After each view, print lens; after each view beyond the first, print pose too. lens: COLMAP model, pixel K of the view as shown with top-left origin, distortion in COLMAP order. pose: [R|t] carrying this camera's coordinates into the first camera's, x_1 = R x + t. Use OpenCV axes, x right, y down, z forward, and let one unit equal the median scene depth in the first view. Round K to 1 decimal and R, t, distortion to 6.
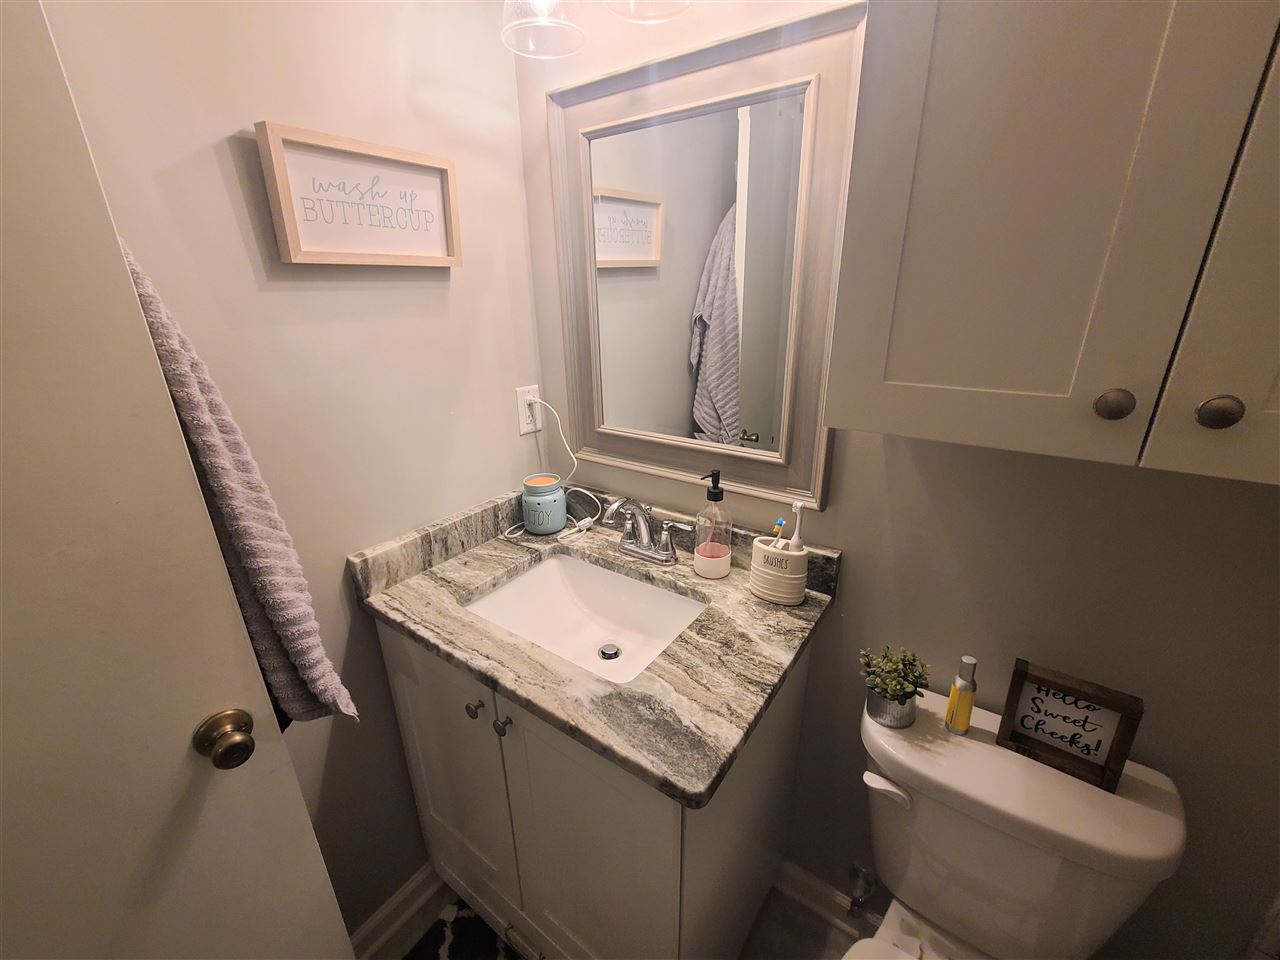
lens RADIAL K [[527.9, 0, 640.6], [0, 527.9, 481.7], [0, 0, 1]] dist [-0.003504, -0.000128]
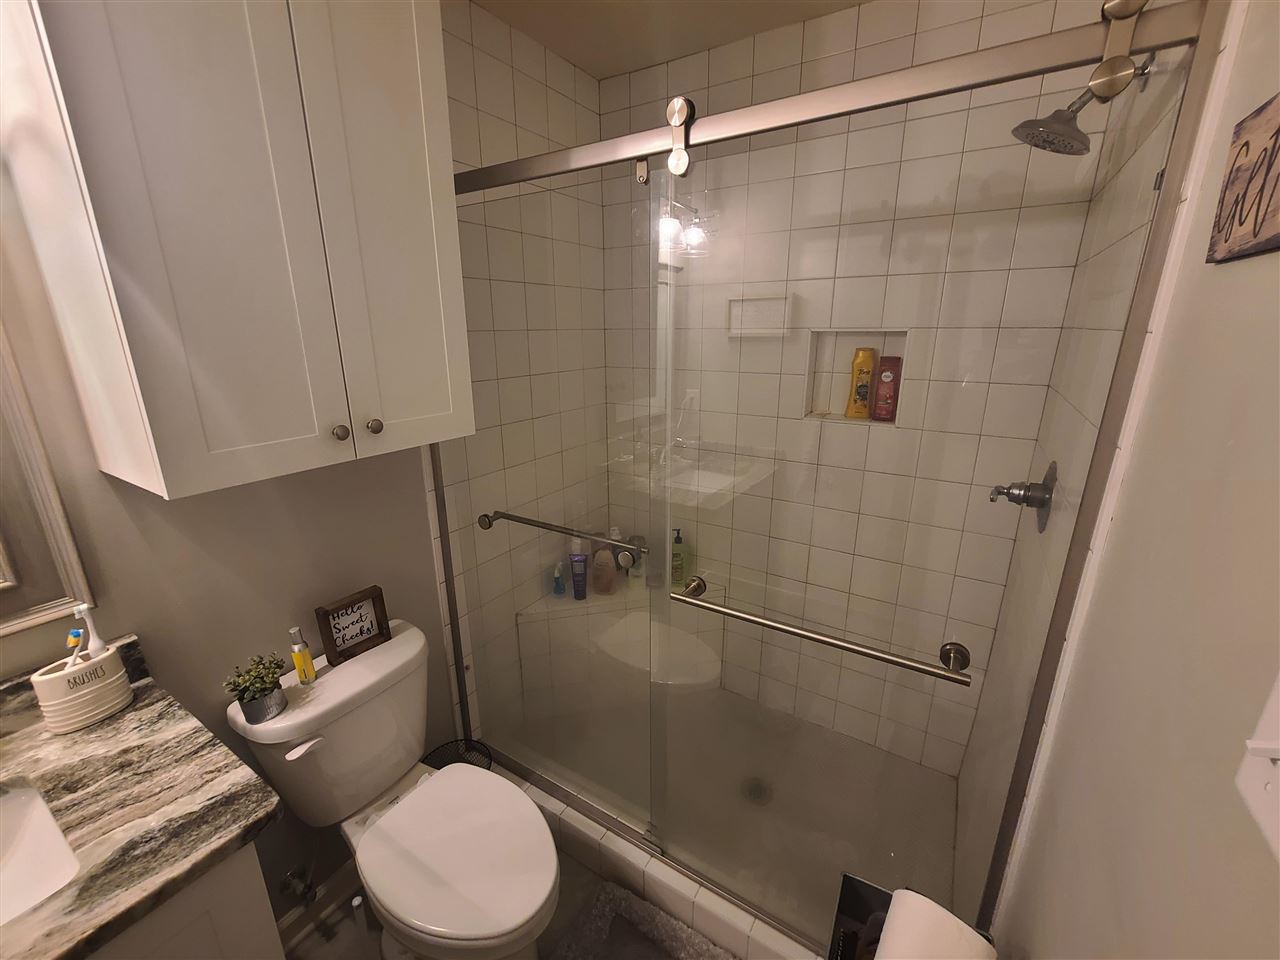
lens RADIAL K [[527.9, 0, 639.0], [0, 527.9, 480.9], [0, 0, 1]] dist [-0.003504, -0.000128]
pose [[-0.057376, -0.264981, 0.962545, -0.673063], [0.350694, 0.897343, 0.267936, -0.069946], [-0.934731, 0.352932, 0.041441, -0.049974]]
